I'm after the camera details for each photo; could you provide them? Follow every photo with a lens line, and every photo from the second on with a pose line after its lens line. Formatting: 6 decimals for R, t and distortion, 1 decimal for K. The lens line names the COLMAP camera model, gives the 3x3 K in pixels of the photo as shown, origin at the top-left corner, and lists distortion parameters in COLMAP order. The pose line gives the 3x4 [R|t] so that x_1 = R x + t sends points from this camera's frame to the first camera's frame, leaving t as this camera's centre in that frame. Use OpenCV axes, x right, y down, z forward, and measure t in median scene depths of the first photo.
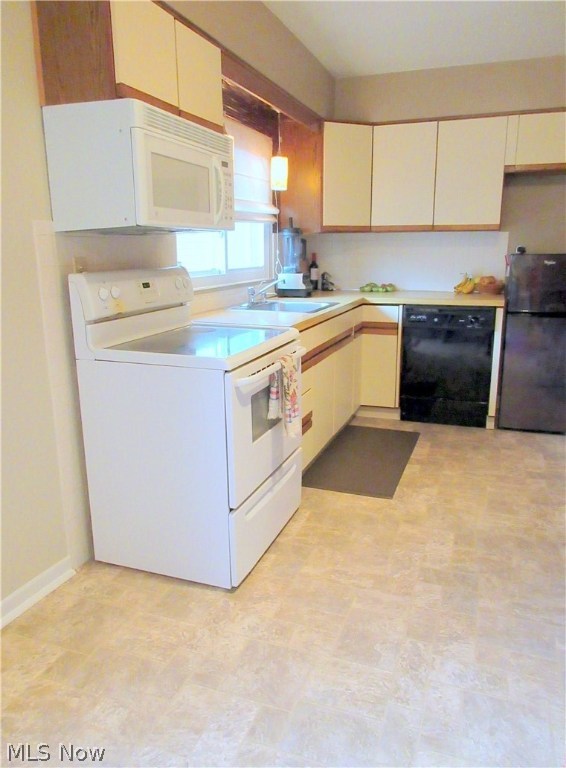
lens RADIAL K [[548.8, 0, 283.0], [0, 548.8, 384.0], [0, 0, 1]] dist [0.000448, 0.004746]
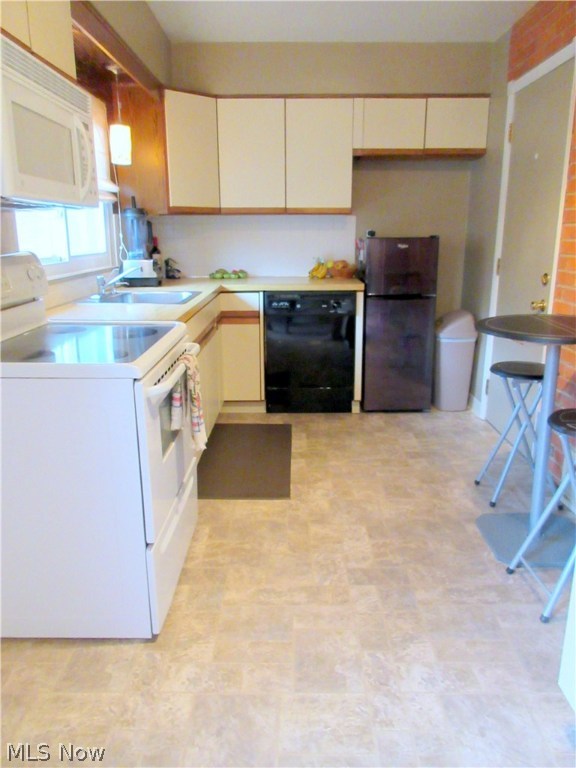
lens RADIAL K [[571.8, 0, 288.0], [0, 571.8, 384.0], [0, 0, 1]] dist [0.004980, -0.002294]
pose [[0.945282, -0.080906, 0.316063, -0.081829], [0.076047, 0.996719, 0.027700, -0.011817], [-0.317267, -0.002149, 0.948334, 0.061425]]
